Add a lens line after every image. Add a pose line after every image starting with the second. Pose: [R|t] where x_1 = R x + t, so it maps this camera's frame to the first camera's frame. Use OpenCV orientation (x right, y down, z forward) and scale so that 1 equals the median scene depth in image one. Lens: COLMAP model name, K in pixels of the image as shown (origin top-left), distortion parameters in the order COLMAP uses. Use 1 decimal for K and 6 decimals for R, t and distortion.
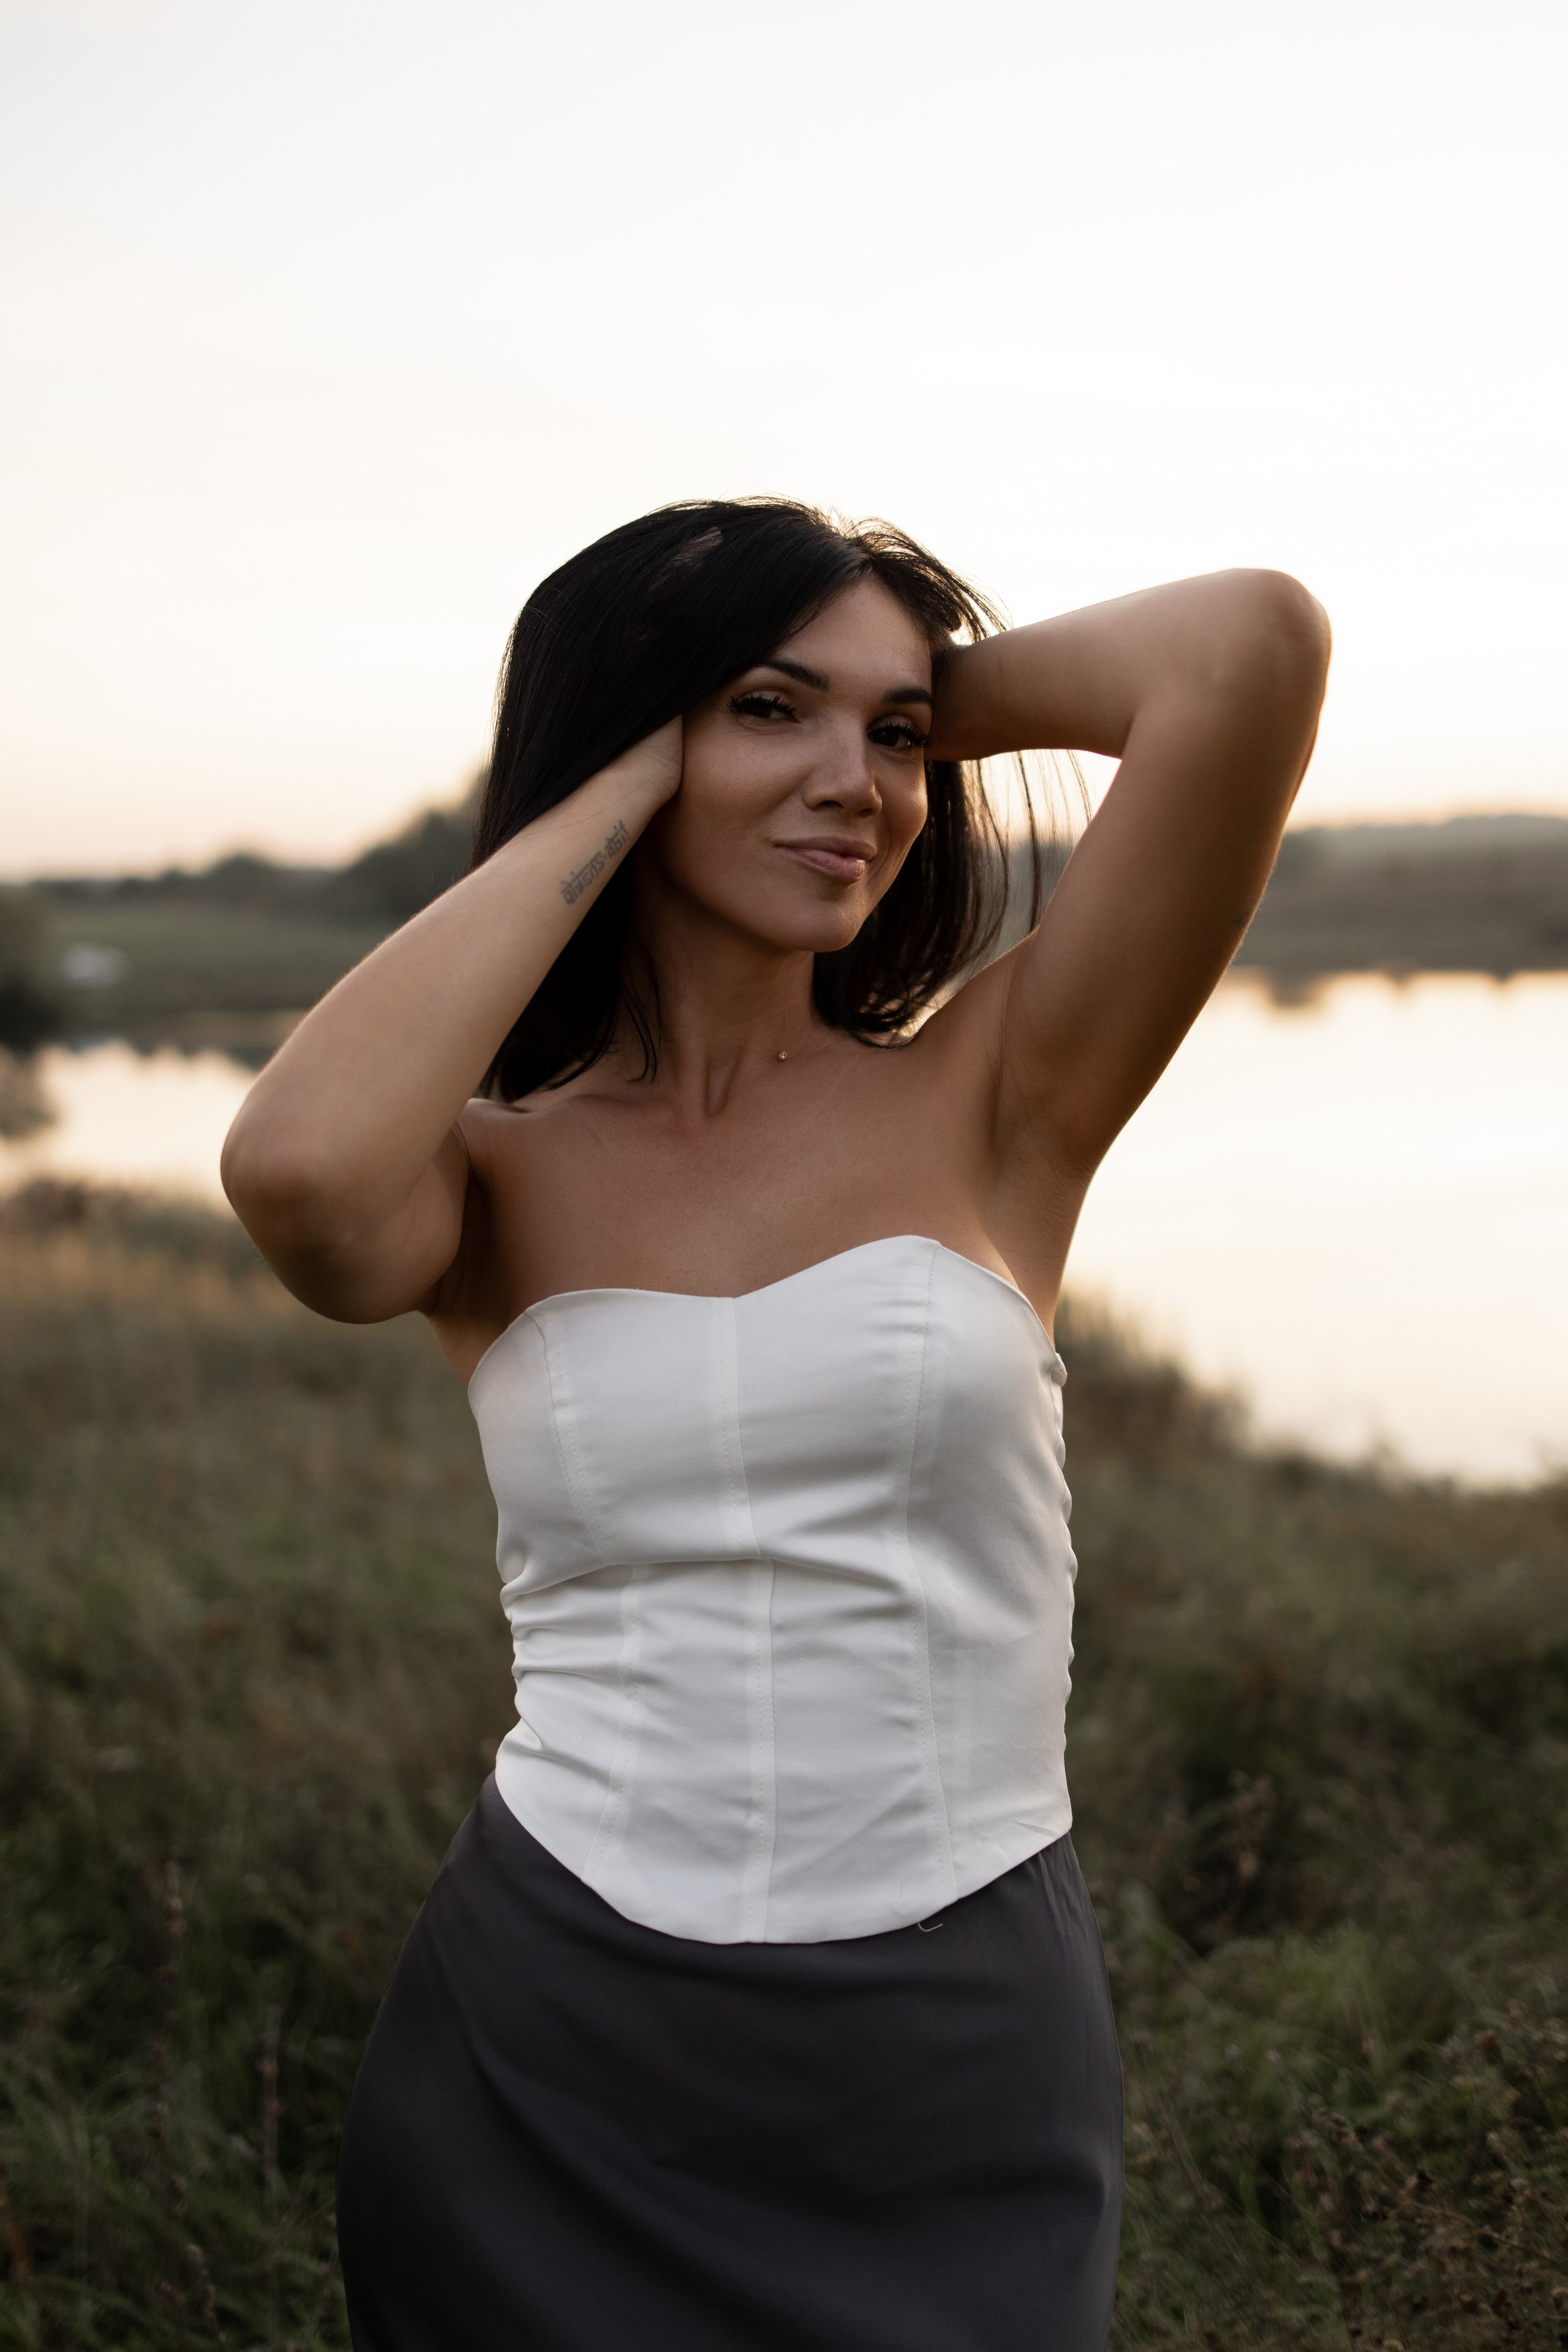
lens RADIAL K [[2539.8, 0, 733.3], [0, 2539.8, 1140.8], [0, 0, 1]] dist [0.018246, 0.000000]
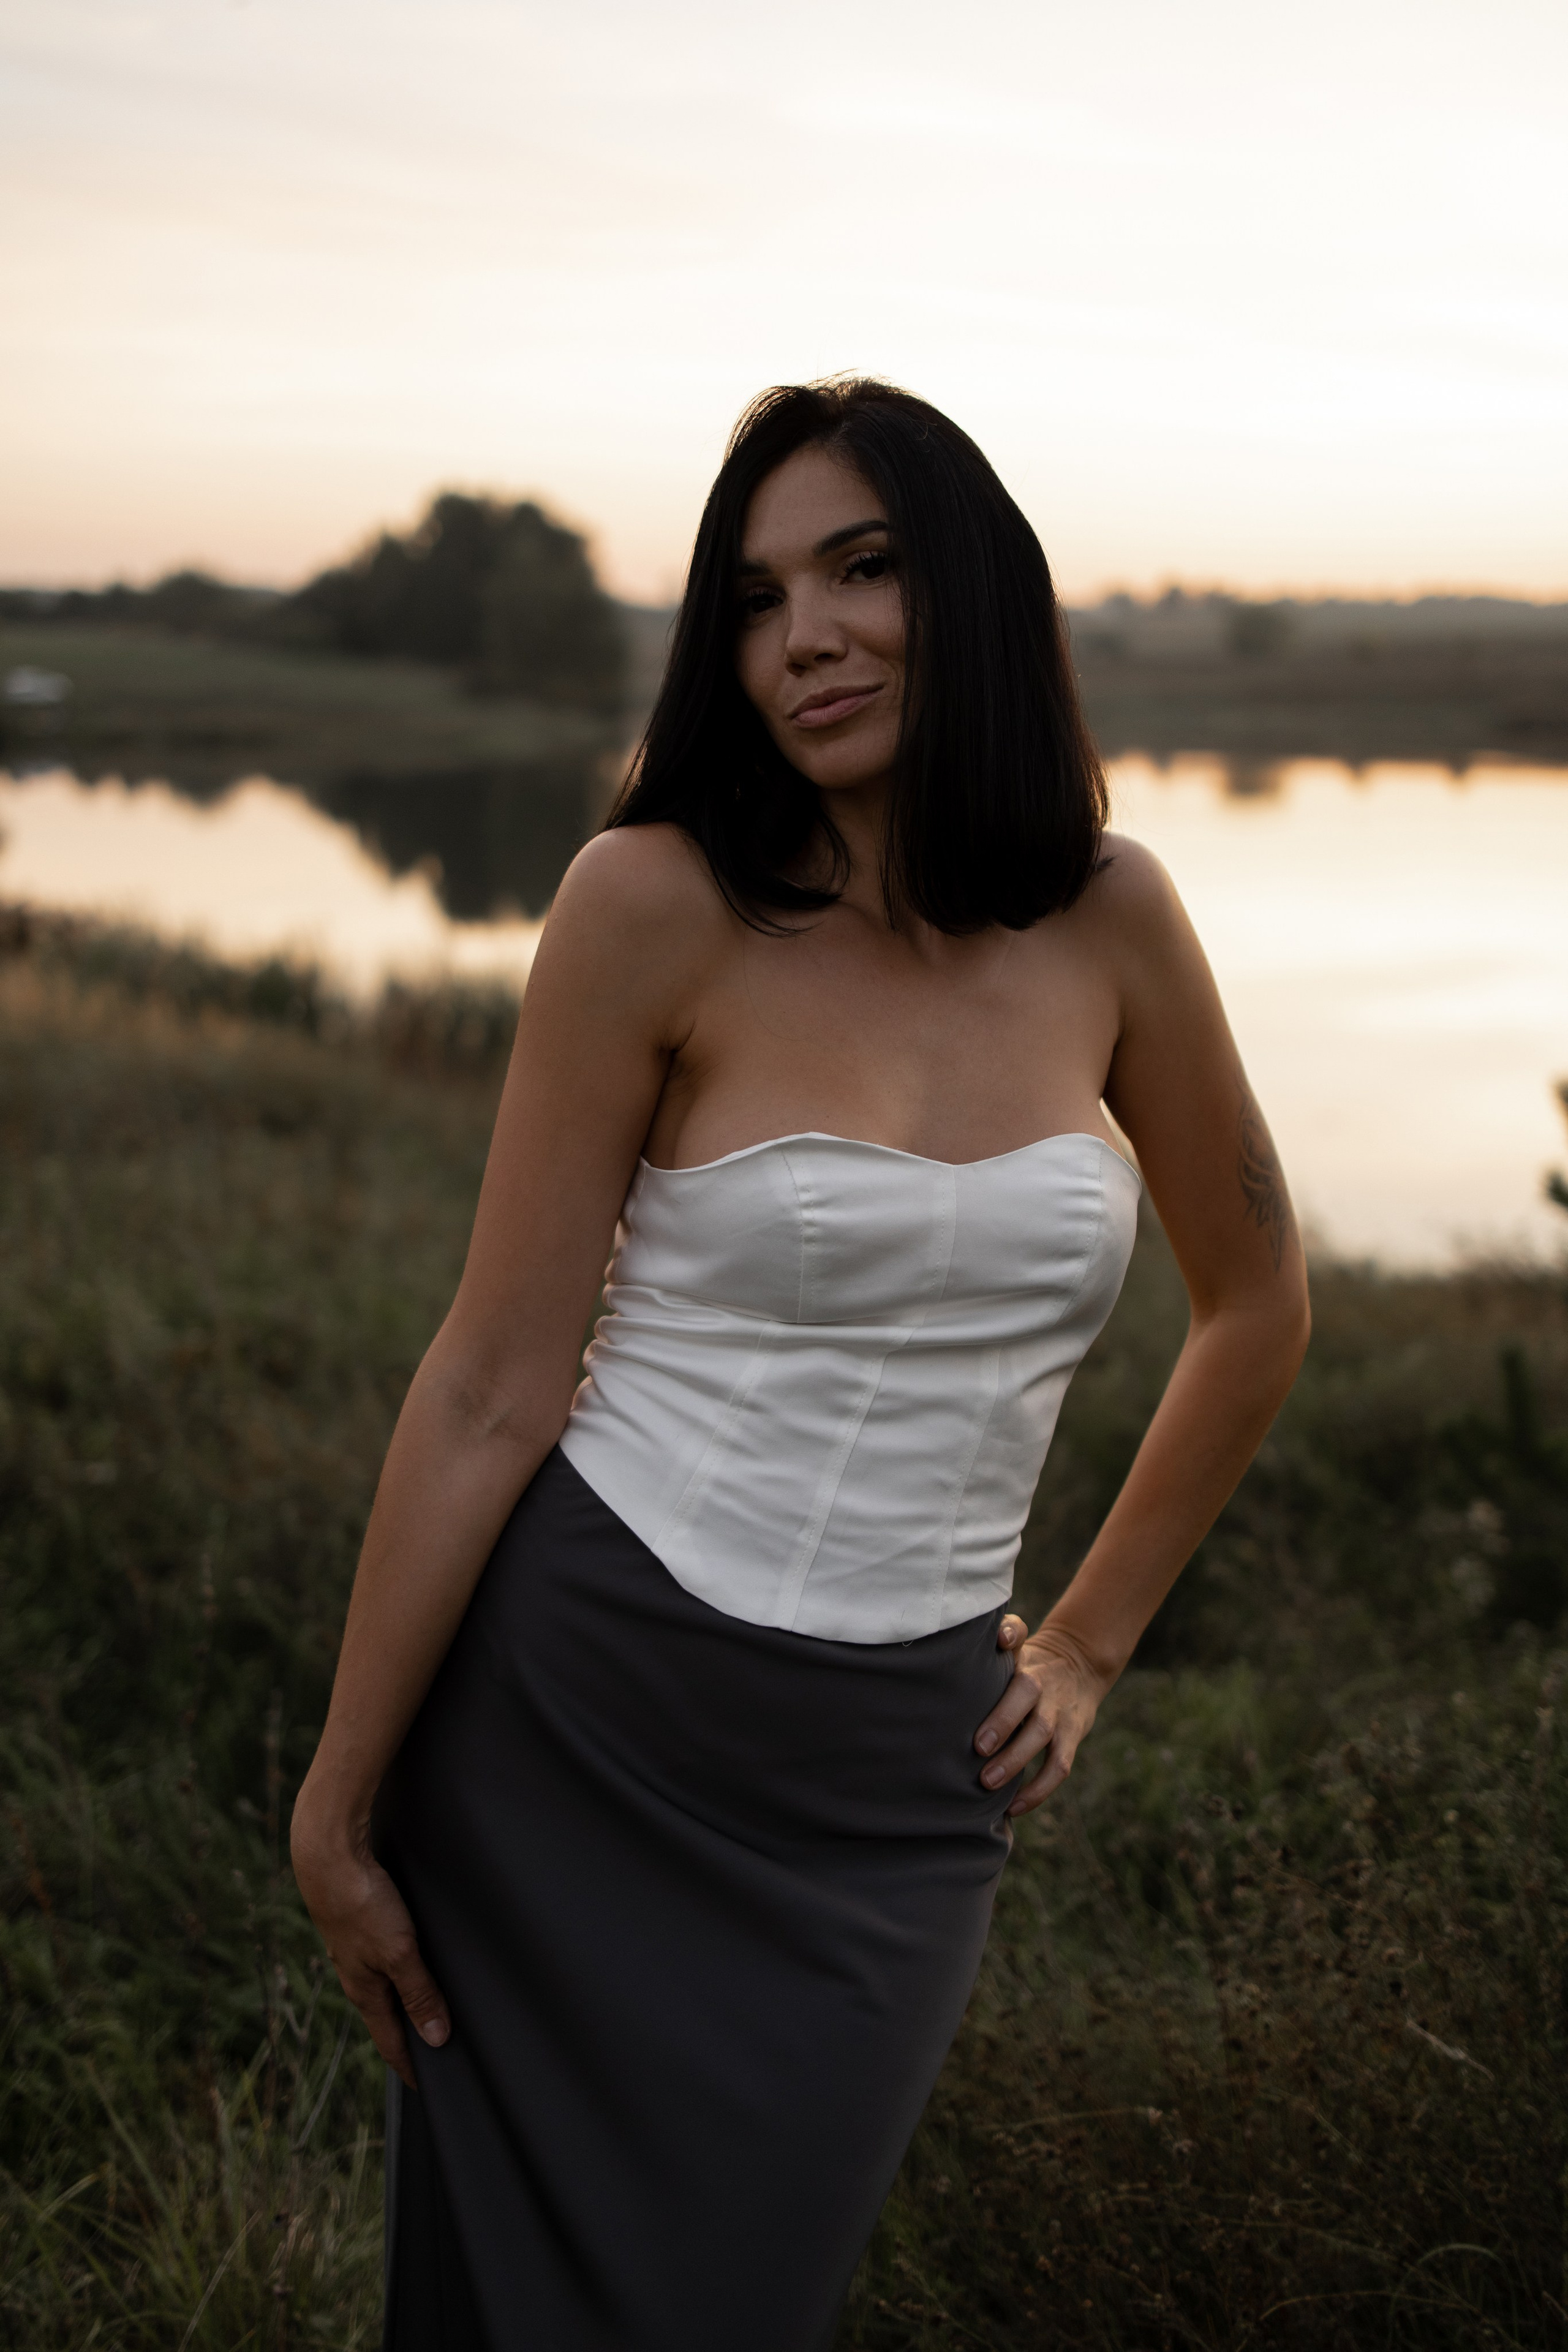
lens RADIAL K [[2539.8, 0, 735.5], [0, 2539.8, 1184.5], [0, 0, 1]] dist [0.018246, 0.000000]
pose [[0.998724, 0.043101, 0.026307, -0.011205], [-0.045803, 0.992582, 0.112619, -0.008935], [-0.021258, -0.113680, 0.993290, -0.050602]]
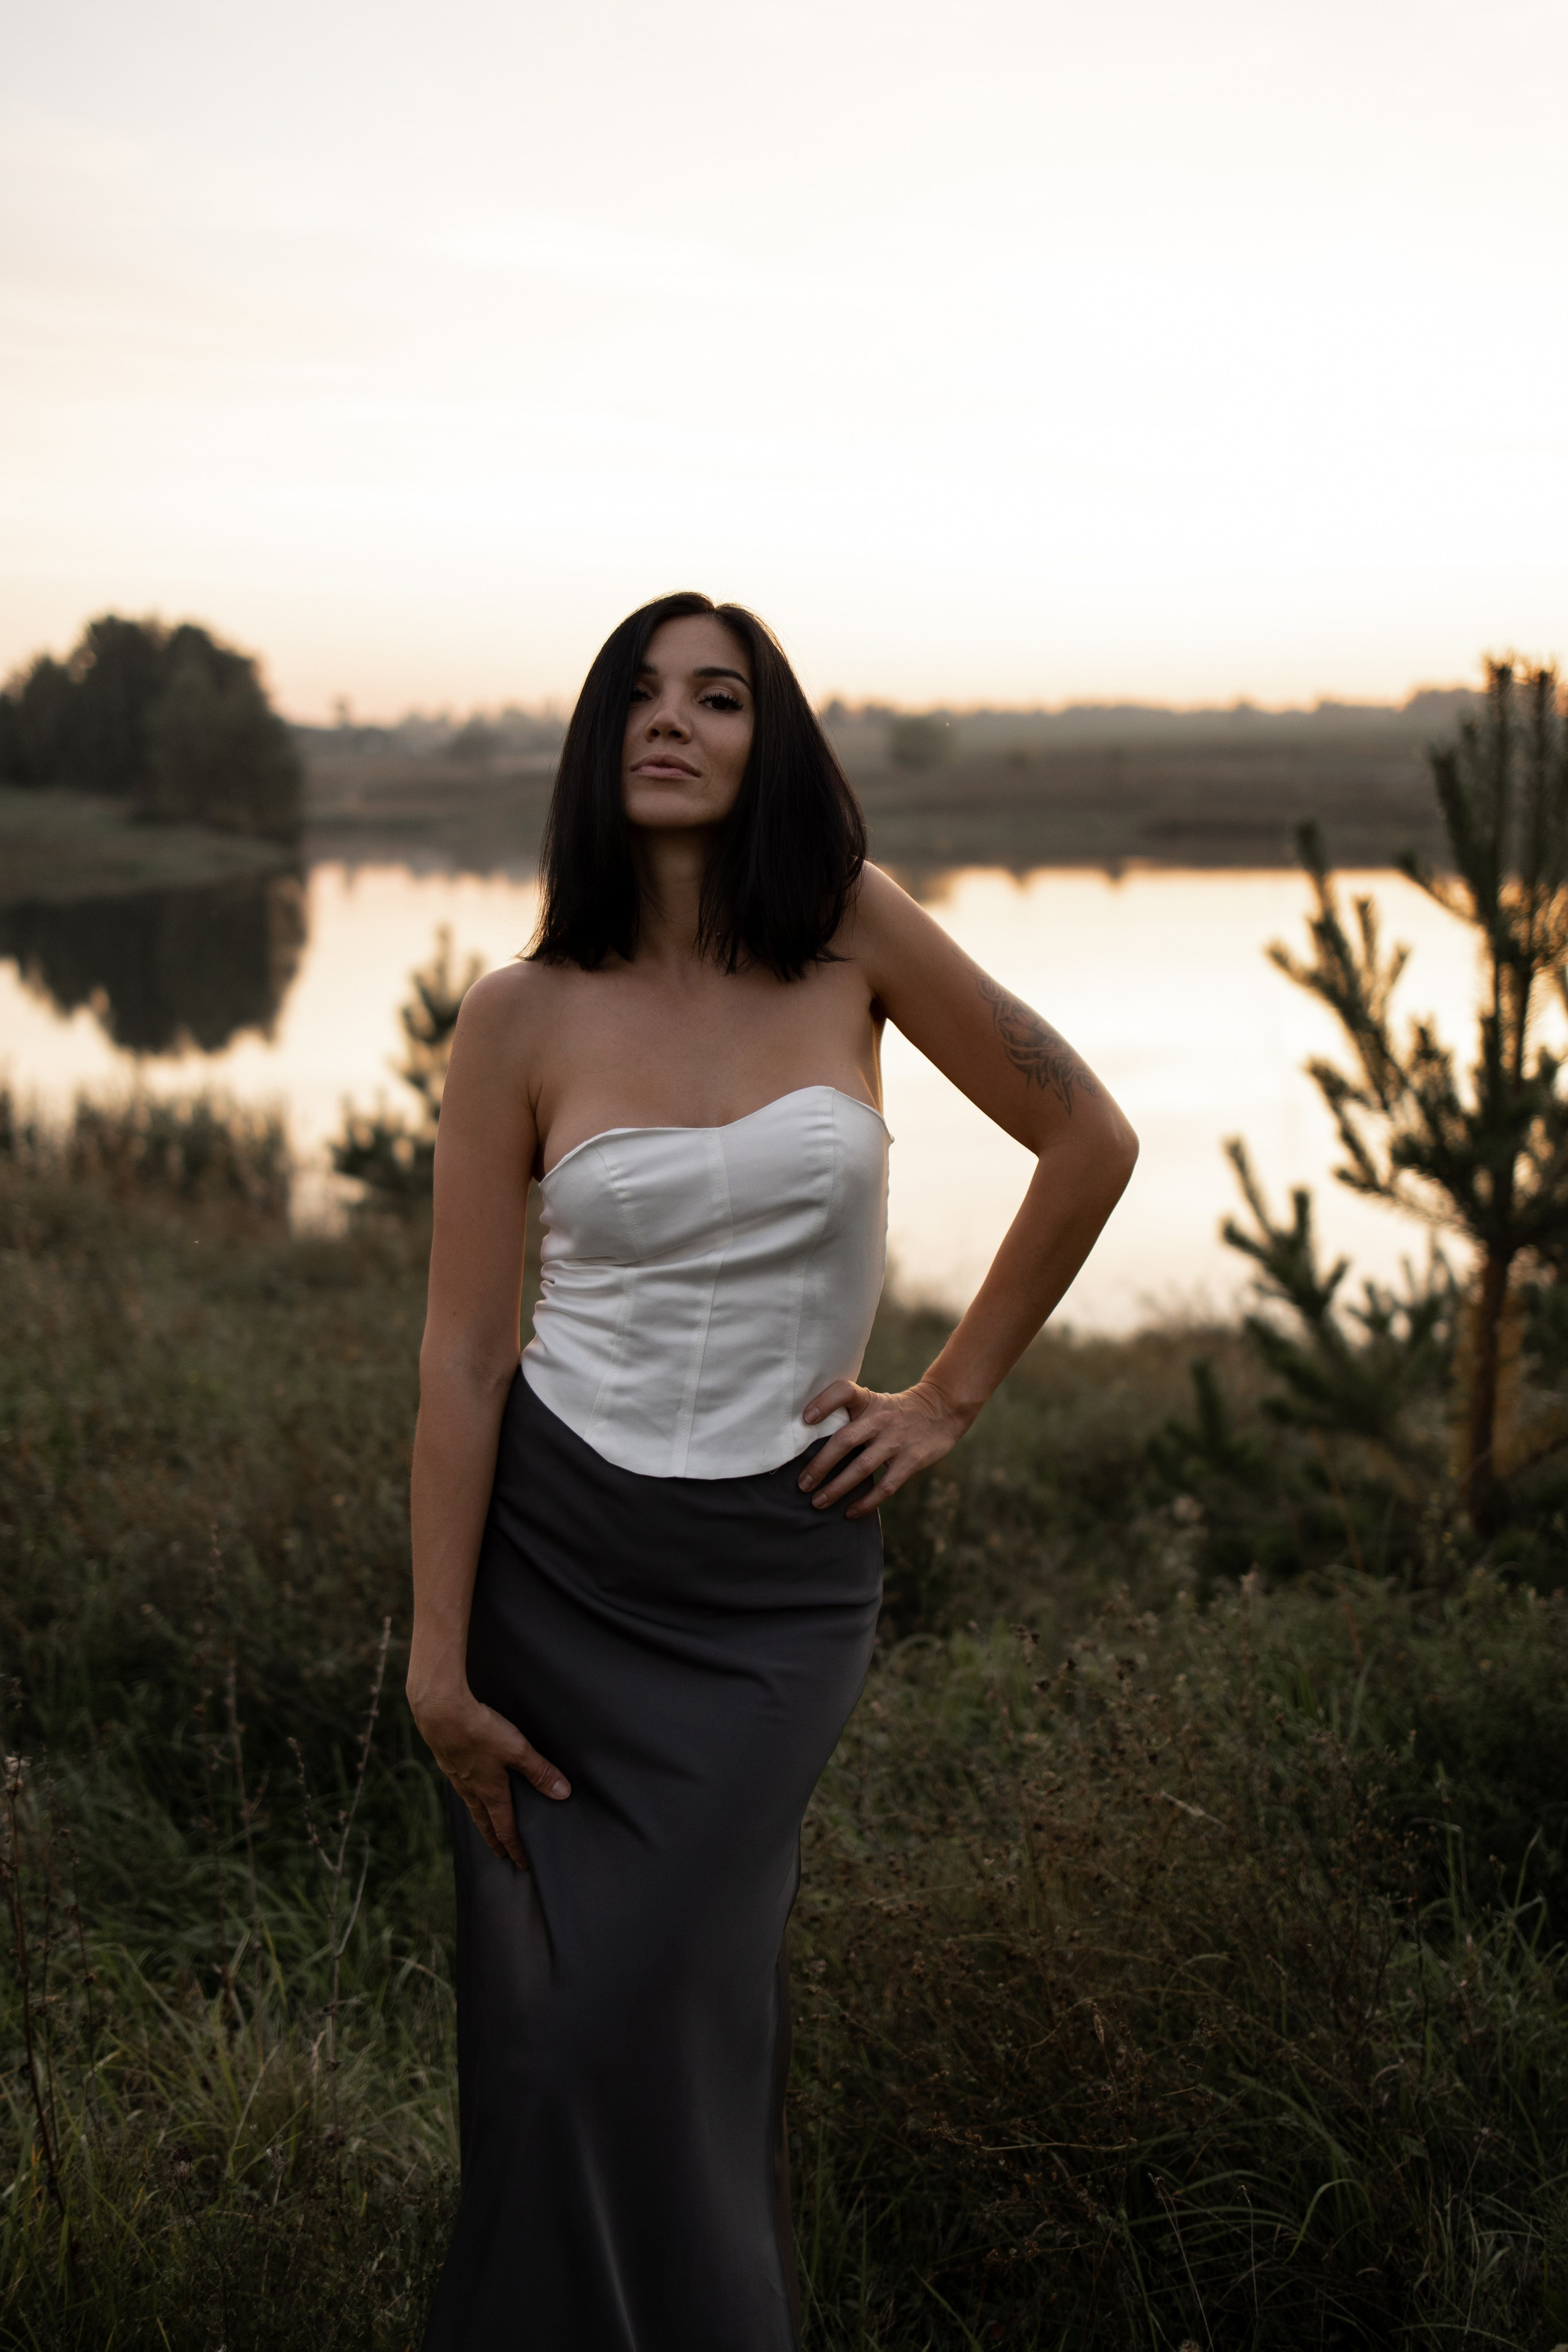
lens RADIAL K [[2539.8, 0, 801.7], [0, 2539.8, 1189.8], [0, 0, 1]] dist [0.018246, 0.000000]
pose [[0.985132, 0.000136, 0.171798, -0.146273], [-0.011689, 0.997735, 0.066236, 0.014532], [-0.171400, -0.067260, 0.982903, -0.423848]]
